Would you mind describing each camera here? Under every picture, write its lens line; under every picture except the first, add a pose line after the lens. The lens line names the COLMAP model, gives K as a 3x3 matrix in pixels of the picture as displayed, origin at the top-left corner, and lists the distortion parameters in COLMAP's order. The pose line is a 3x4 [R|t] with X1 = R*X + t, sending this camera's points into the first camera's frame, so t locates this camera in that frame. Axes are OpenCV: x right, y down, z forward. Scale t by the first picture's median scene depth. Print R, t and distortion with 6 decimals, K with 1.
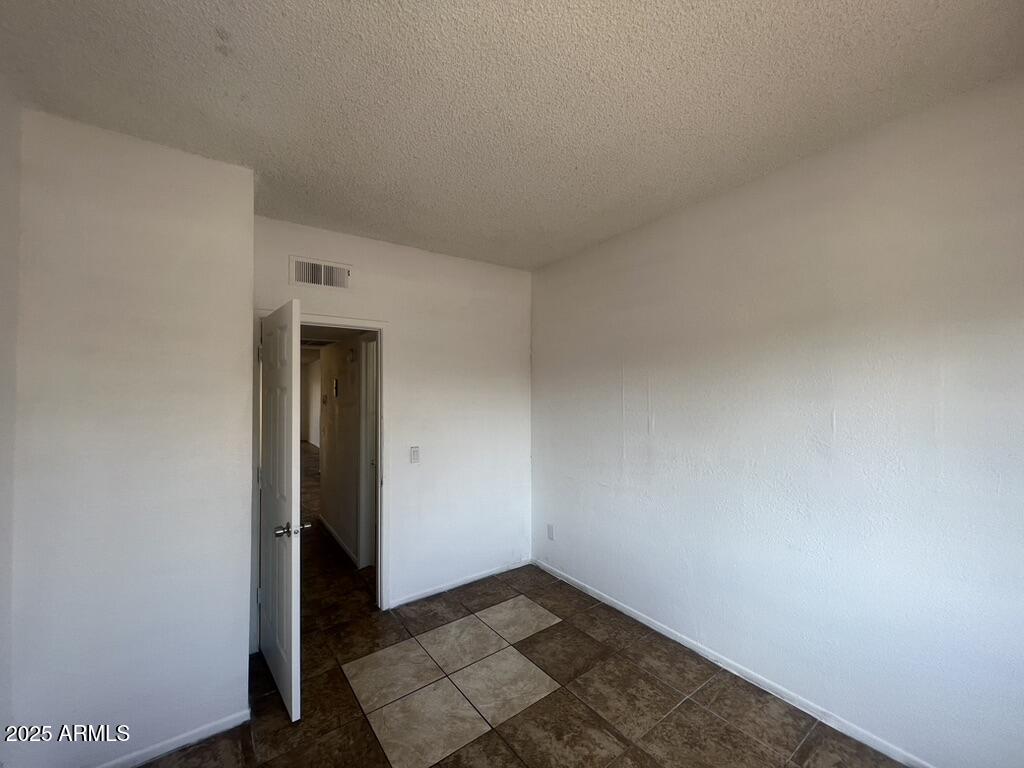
lens RADIAL K [[410.0, 0, 513.2], [0, 410.0, 382.3], [0, 0, 1]] dist [0.000061, 0.000352]
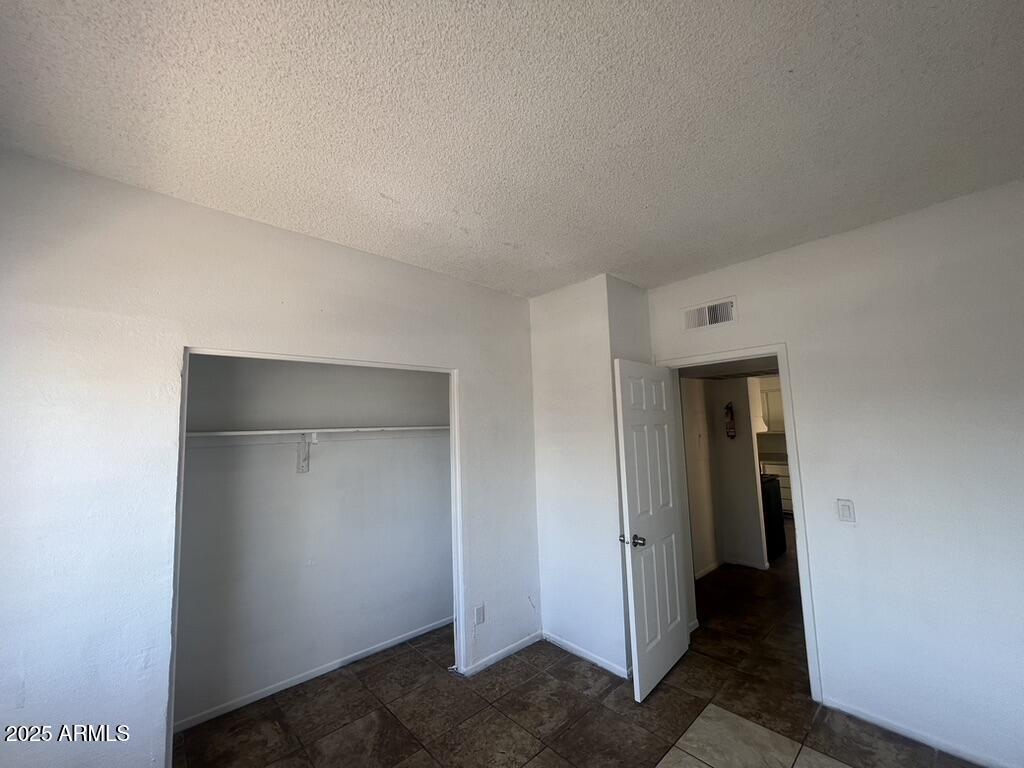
lens RADIAL K [[410.0, 0, 512.5], [0, 410.0, 388.4], [0, 0, 1]] dist [0.000061, 0.000352]
pose [[0.091723, -0.094027, -0.991335, 0.557435], [0.051201, 0.994660, -0.089605, -0.008120], [0.994467, -0.042538, 0.096048, 0.421342]]
